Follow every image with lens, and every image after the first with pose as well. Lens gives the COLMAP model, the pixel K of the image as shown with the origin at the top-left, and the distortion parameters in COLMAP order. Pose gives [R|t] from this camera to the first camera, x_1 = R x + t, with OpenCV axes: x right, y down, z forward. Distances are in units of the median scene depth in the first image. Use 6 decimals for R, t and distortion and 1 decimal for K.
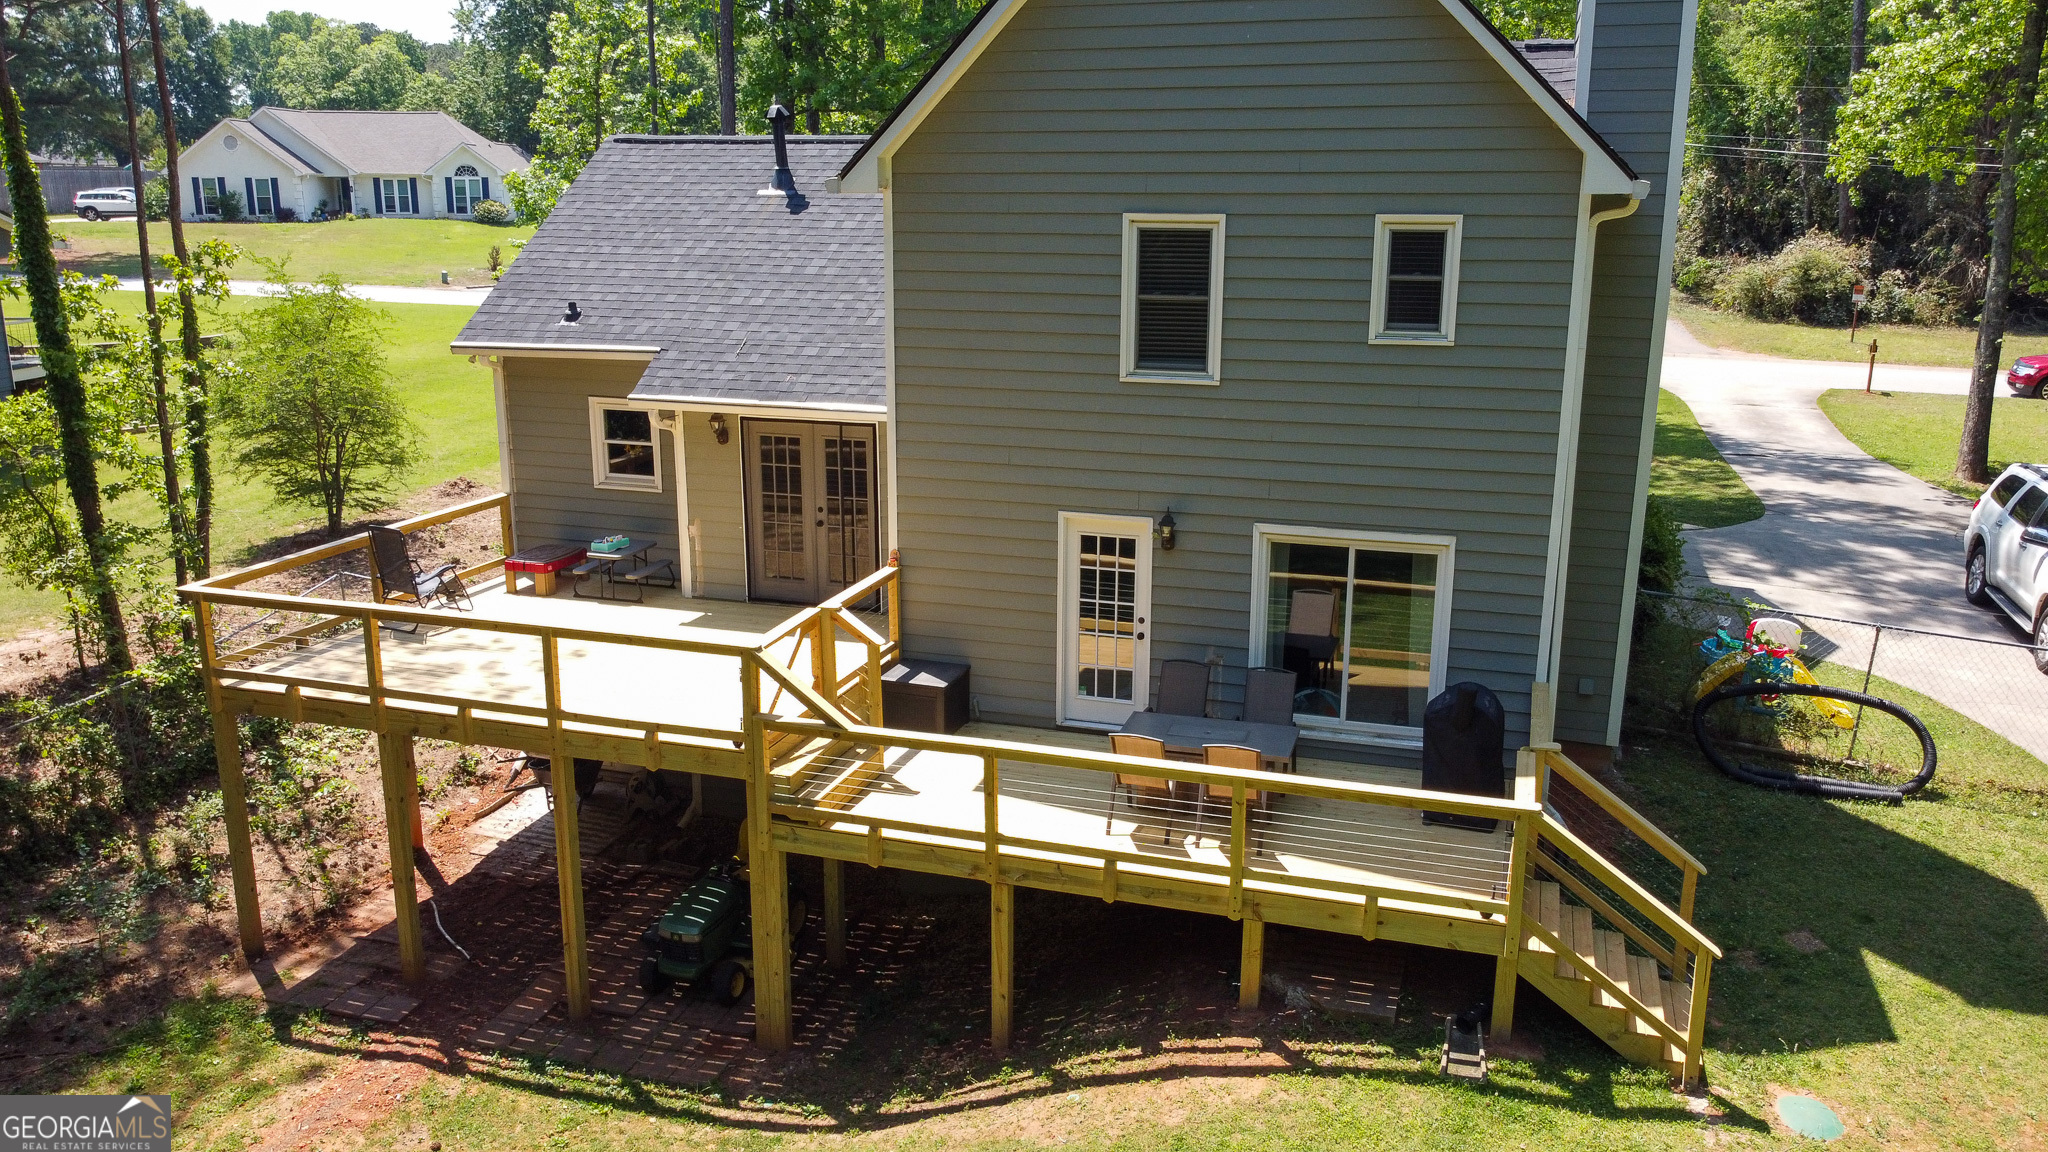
lens RADIAL K [[1566.1, 0, 1024.0], [0, 1566.1, 576.0], [0, 0, 1]] dist [-0.002699, -0.000071]
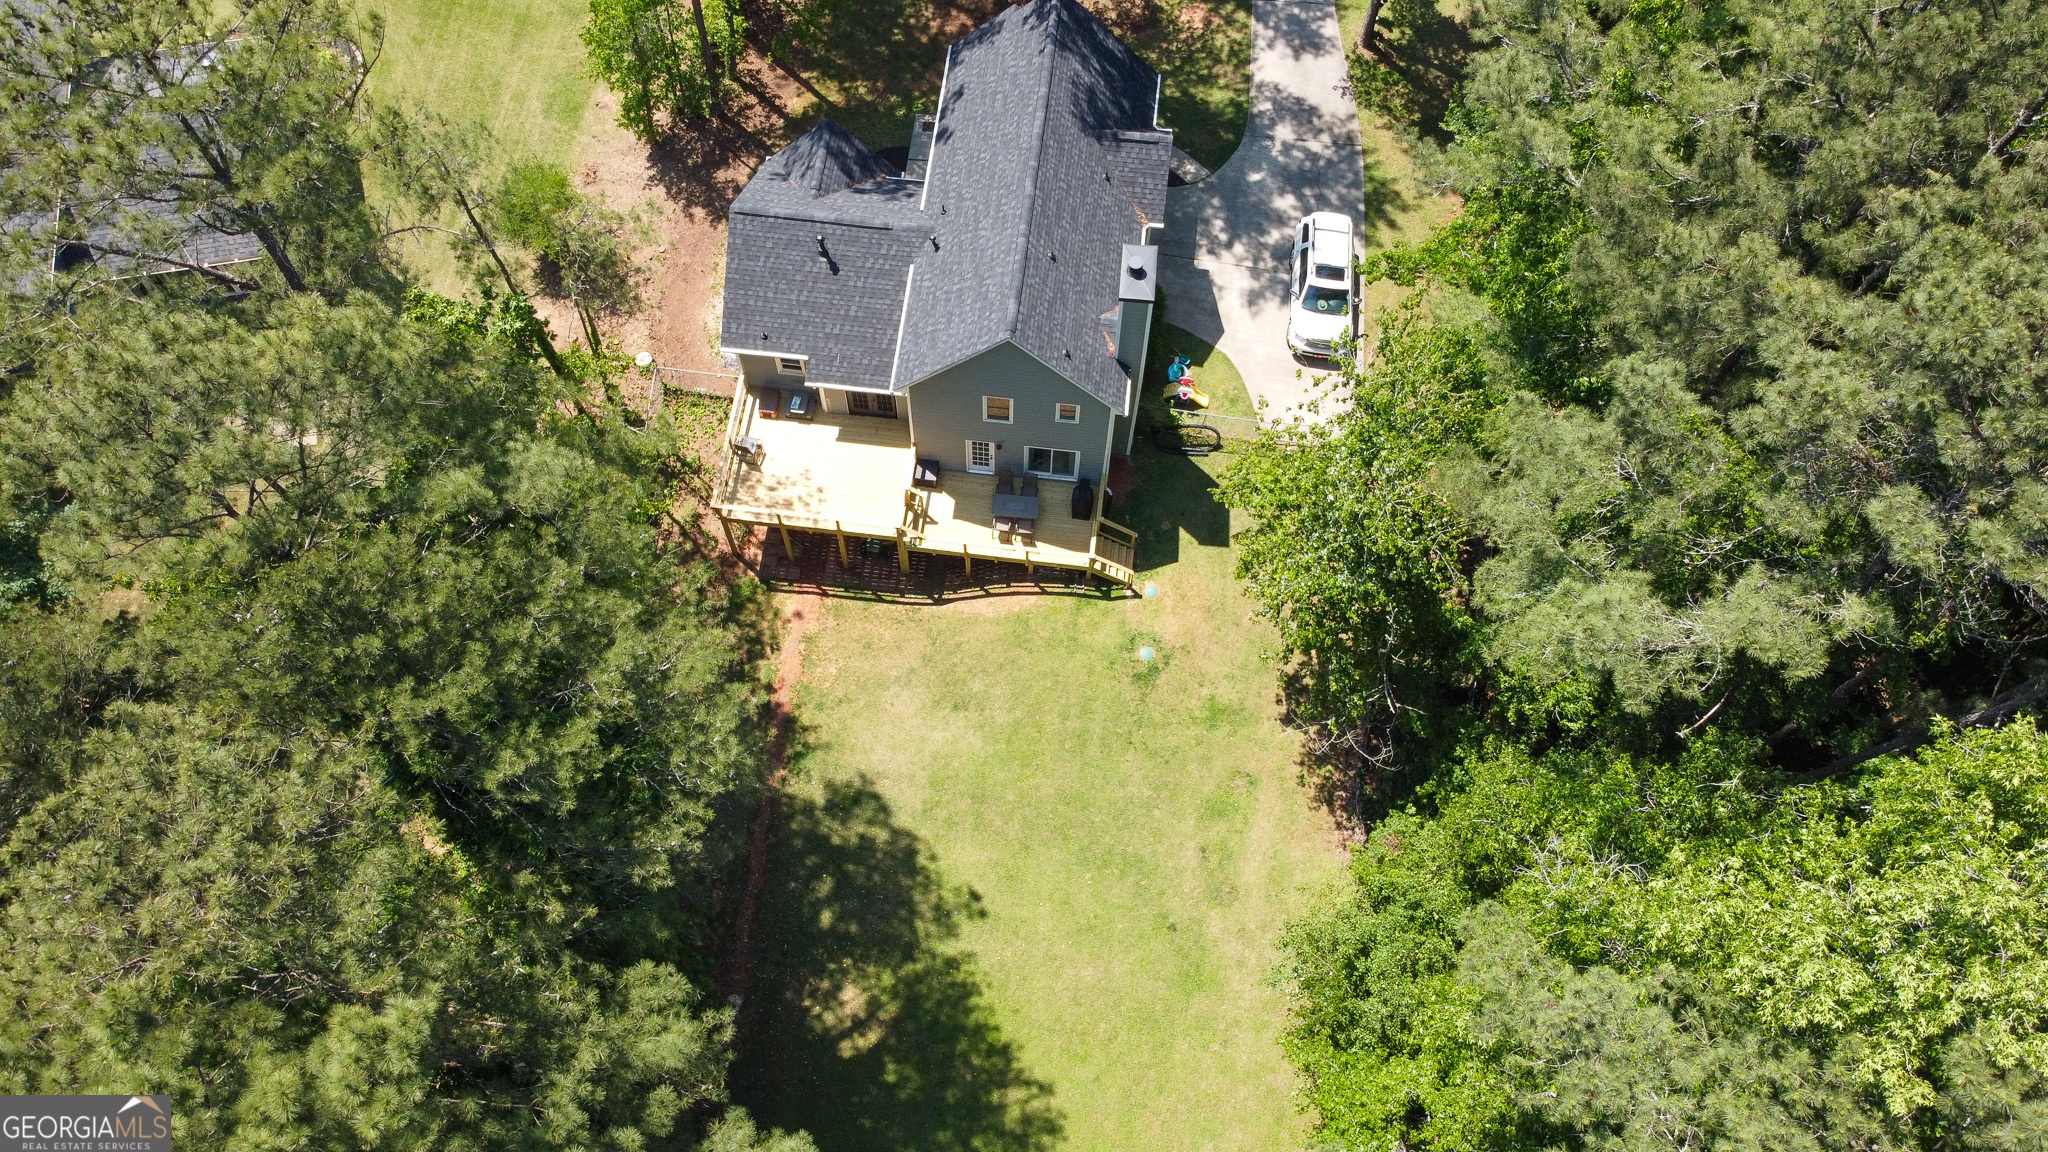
lens RADIAL K [[1566.1, 0, 1024.0], [0, 1566.1, 576.0], [0, 0, 1]] dist [-0.002699, -0.000071]
pose [[0.980843, -0.174196, 0.087198, -0.233649], [0.041608, 0.624634, 0.779809, -2.914710], [-0.190306, -0.761242, 0.619915, -1.555239]]
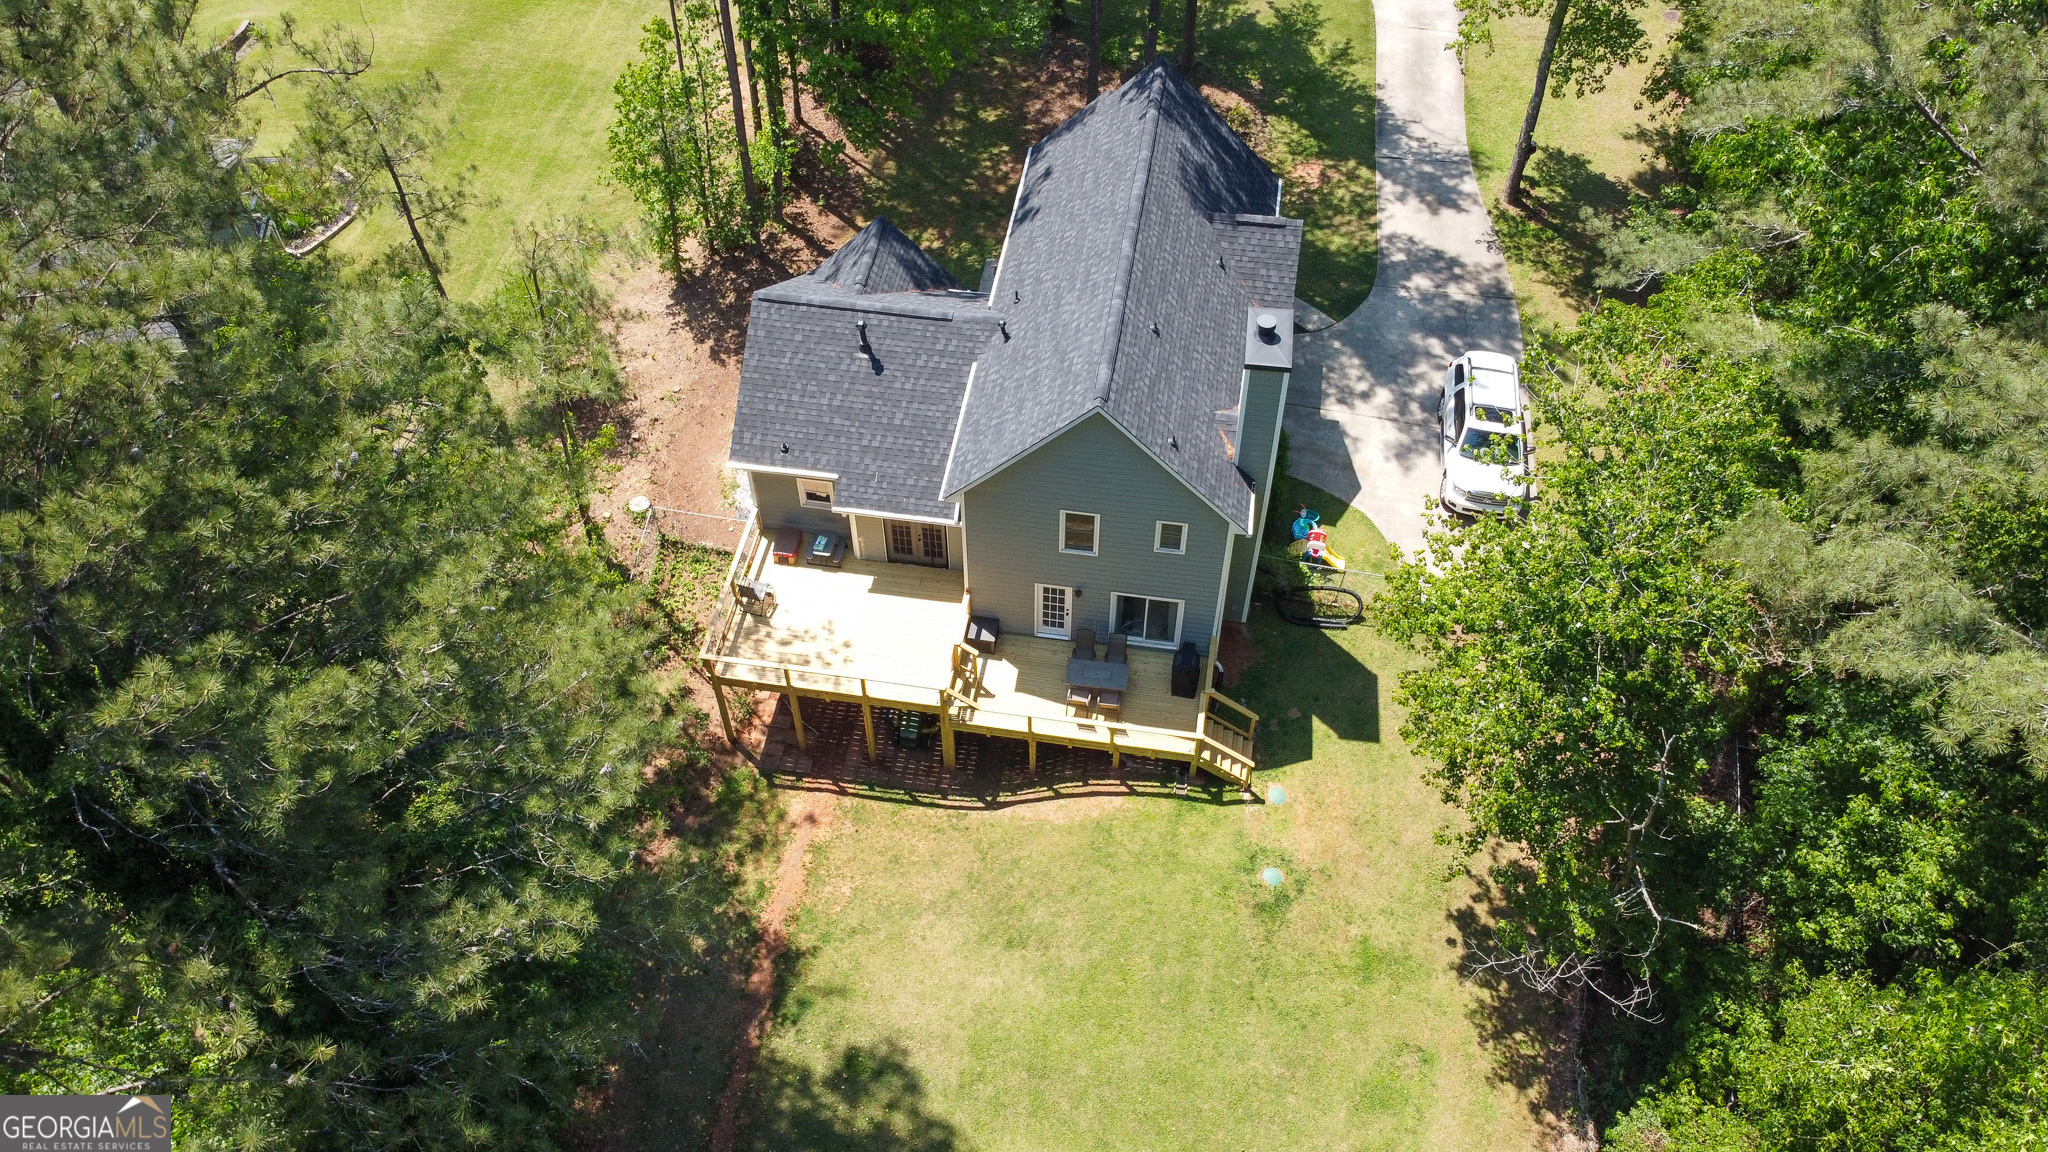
lens RADIAL K [[1566.1, 0, 1024.0], [0, 1566.1, 576.0], [0, 0, 1]] dist [-0.002699, -0.000071]
pose [[0.988439, -0.123296, 0.088238, -0.261742], [0.047185, 0.803229, 0.593798, -1.868958], [-0.144088, -0.582770, 0.799761, -1.235087]]
